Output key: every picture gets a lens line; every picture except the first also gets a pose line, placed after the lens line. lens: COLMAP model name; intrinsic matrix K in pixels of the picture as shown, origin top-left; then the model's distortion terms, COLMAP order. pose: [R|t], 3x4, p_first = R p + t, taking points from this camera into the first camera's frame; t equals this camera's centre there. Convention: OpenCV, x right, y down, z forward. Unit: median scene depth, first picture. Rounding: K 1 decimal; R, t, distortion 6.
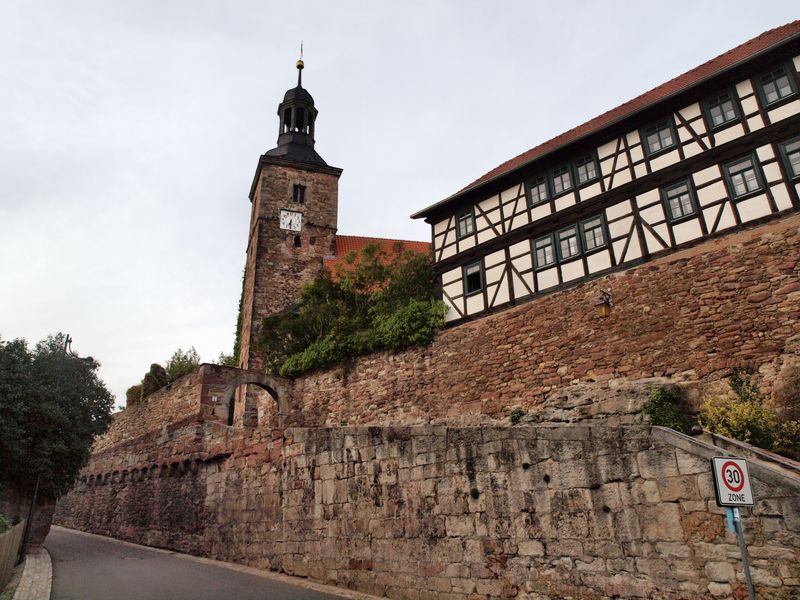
lens RADIAL K [[574.3, 0, 400.0], [0, 574.3, 300.0], [0, 0, 1]] dist [-0.091725, 0.002281]
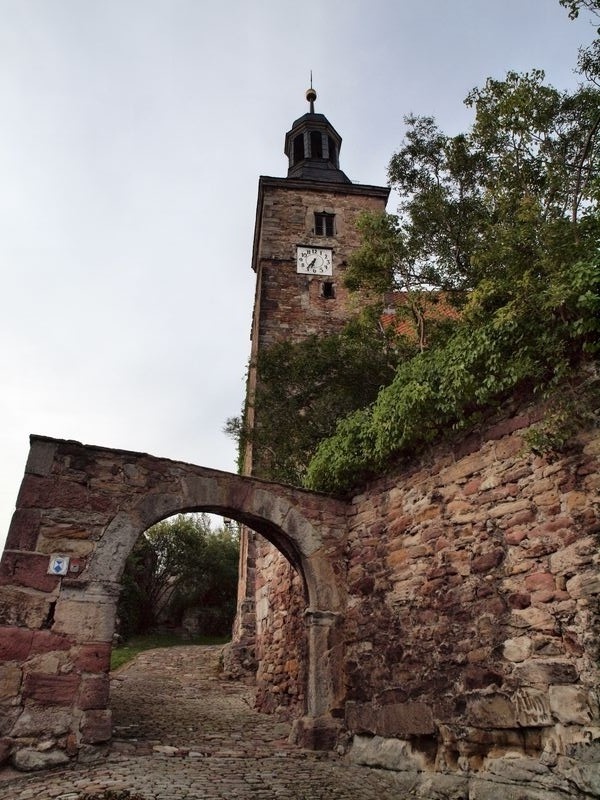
lens RADIAL K [[574.3, 0, 300.0], [0, 574.3, 400.0], [0, 0, 1]] dist [-0.091725, 0.002281]
pose [[0.970450, -0.095958, -0.221400, -0.146276], [0.067876, 0.989036, -0.131148, 0.133669], [0.231557, 0.112245, 0.966324, 0.729412]]
